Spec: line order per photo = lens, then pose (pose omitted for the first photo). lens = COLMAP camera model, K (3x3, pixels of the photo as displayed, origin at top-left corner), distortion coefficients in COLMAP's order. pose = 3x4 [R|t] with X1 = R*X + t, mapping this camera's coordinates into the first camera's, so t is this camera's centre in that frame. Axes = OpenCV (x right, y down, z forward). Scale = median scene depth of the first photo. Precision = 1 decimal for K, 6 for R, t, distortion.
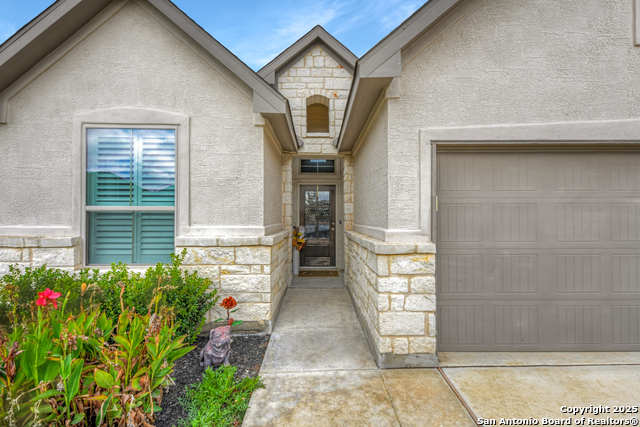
lens RADIAL K [[299.4, 0, 323.9], [0, 299.4, 209.3], [0, 0, 1]] dist [0.004999, 0.000302]
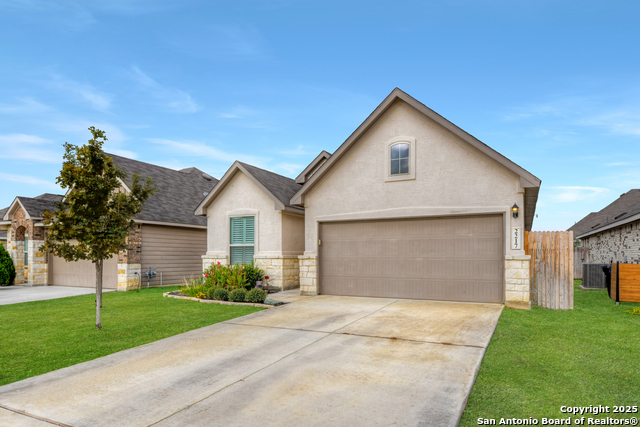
lens RADIAL K [[385.4, 0, 317.6], [0, 385.4, 215.1], [0, 0, 1]] dist [-0.002372, 0.000200]
pose [[0.876199, -0.049535, -0.479396, 1.772946], [0.012155, 0.996659, -0.080767, 0.017307], [0.481795, 0.064941, 0.873874, -1.886113]]
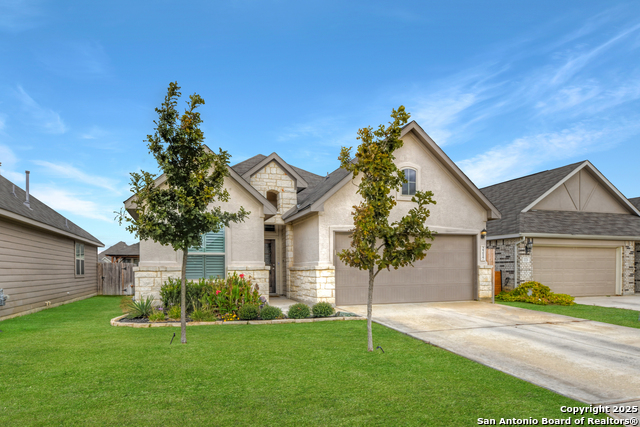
lens RADIAL K [[419.2, 0, 319.3], [0, 419.2, 216.2], [0, 0, 1]] dist [-0.011010, -0.001259]
pose [[0.953255, 0.031753, 0.300494, -0.804074], [-0.002087, 0.995131, -0.098534, 0.025368], [-0.302160, 0.093301, 0.948680, -2.276239]]
